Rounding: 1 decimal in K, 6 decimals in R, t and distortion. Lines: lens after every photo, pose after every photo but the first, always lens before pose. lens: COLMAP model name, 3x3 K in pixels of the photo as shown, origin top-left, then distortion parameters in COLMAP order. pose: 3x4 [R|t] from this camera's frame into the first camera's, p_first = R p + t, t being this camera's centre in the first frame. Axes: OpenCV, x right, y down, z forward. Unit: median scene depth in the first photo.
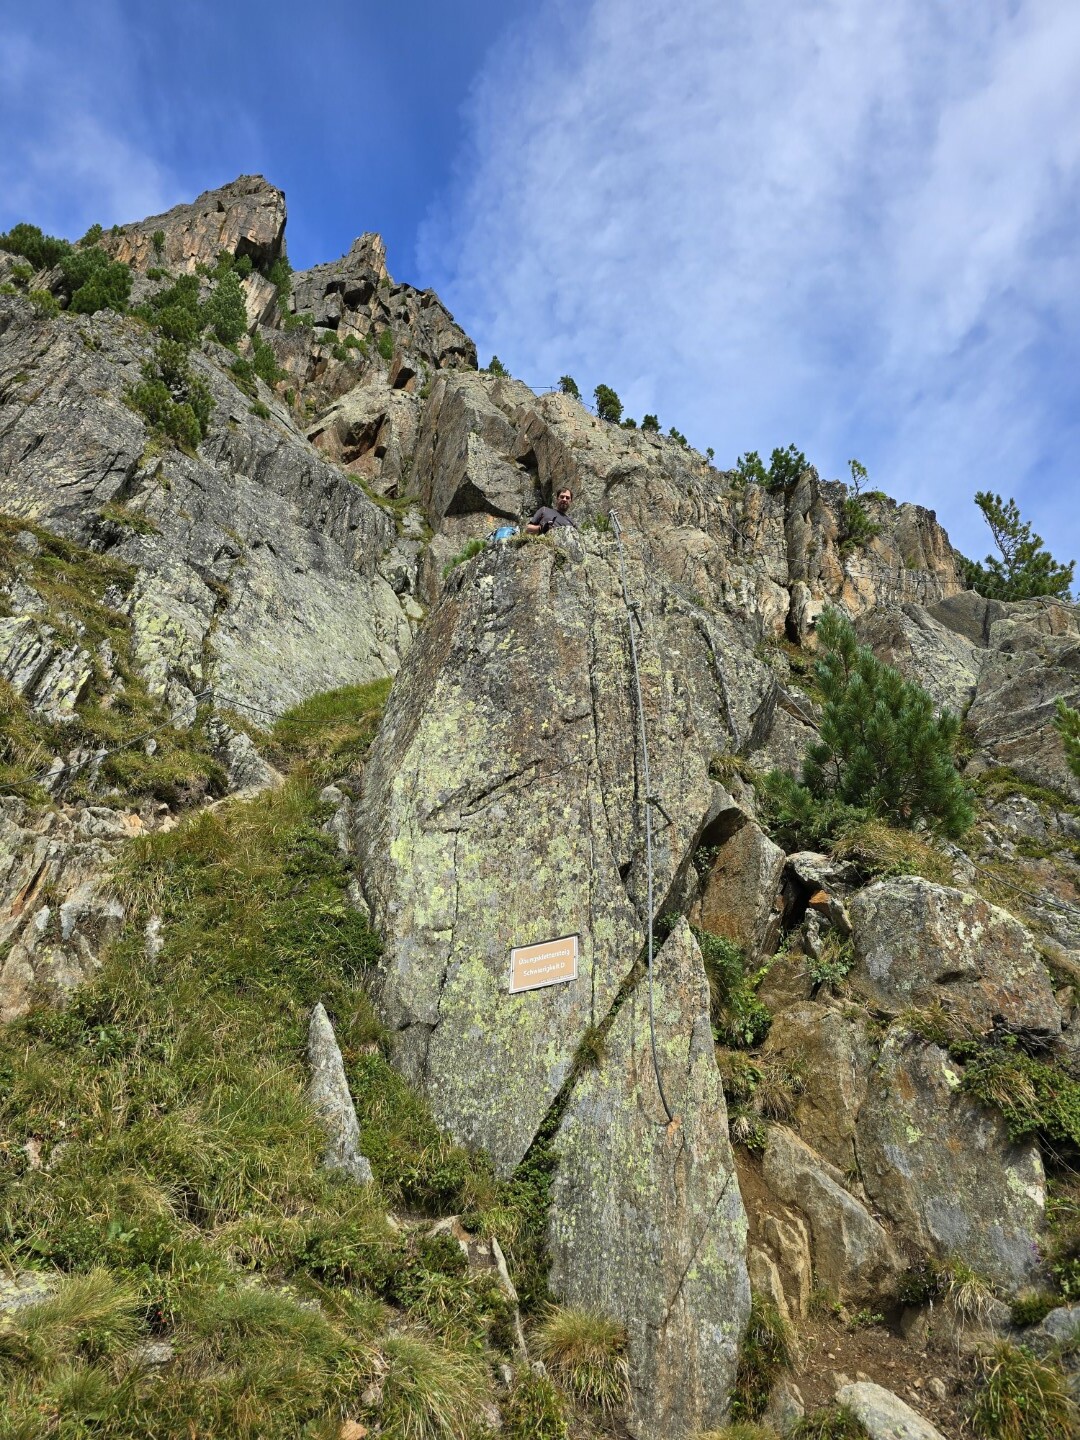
lens RADIAL K [[956.1, 0, 540.0], [0, 956.1, 720.0], [0, 0, 1]] dist [0.000563, -0.000165]
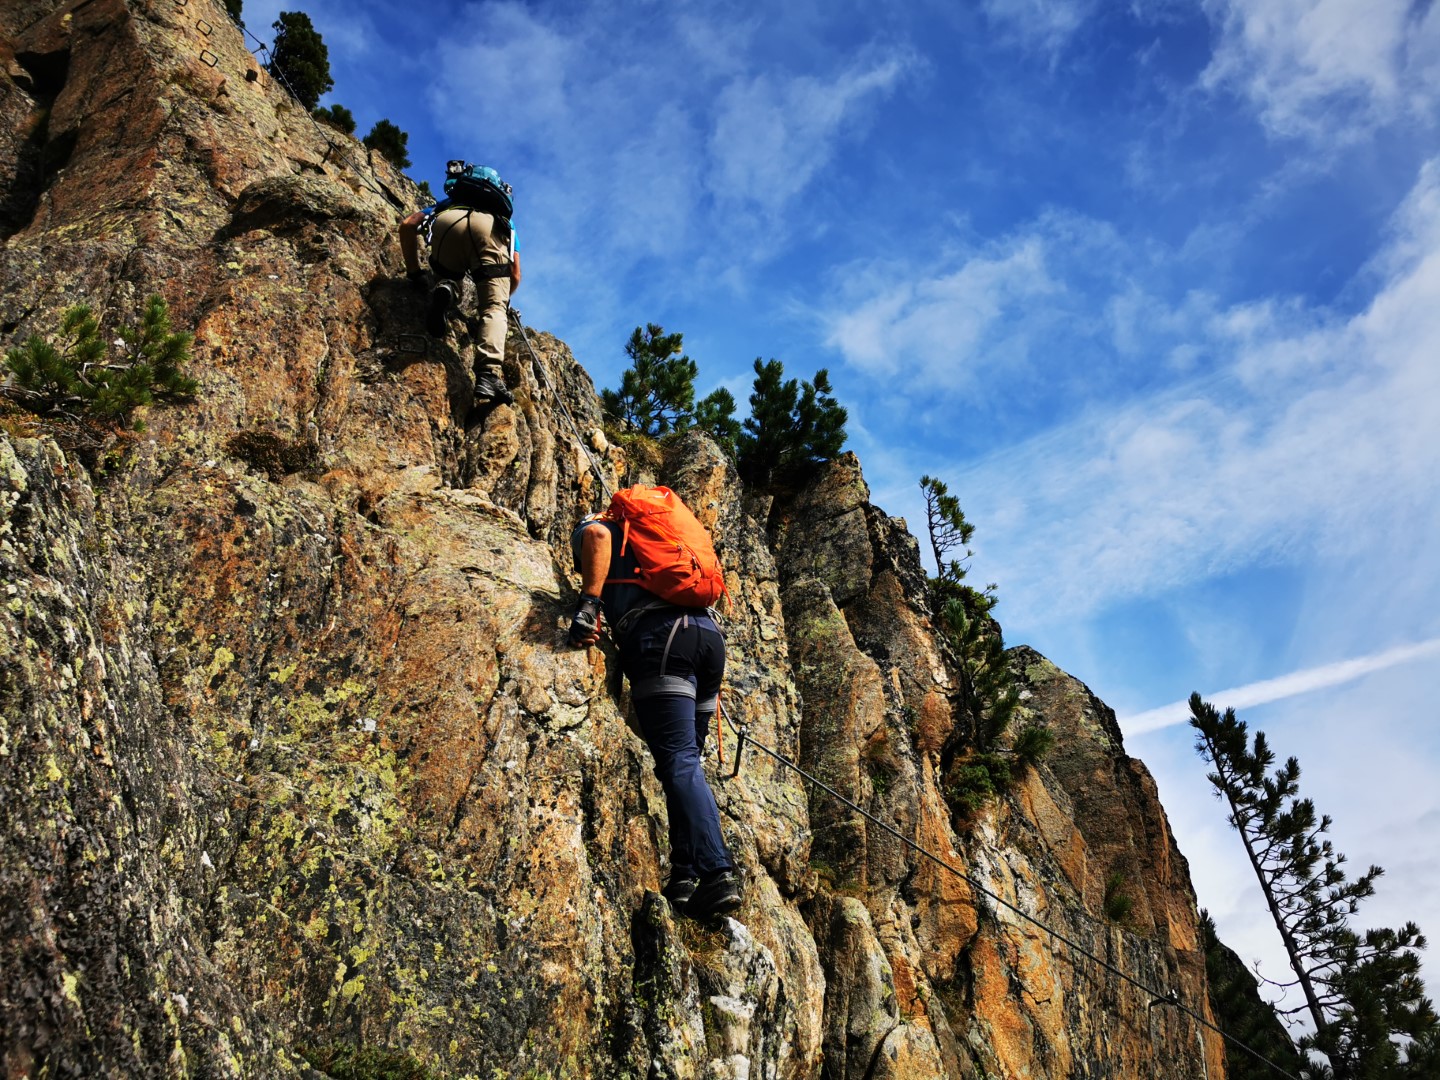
lens RADIAL K [[1114.4, 0, 722.8], [0, 1114.4, 533.3], [0, 0, 1]] dist [0.042116, -0.048370]
pose [[0.784097, 0.340826, 0.518681, 0.041954], [-0.307114, 0.939302, -0.152948, -0.149372], [-0.539326, -0.039368, 0.841176, 0.630655]]
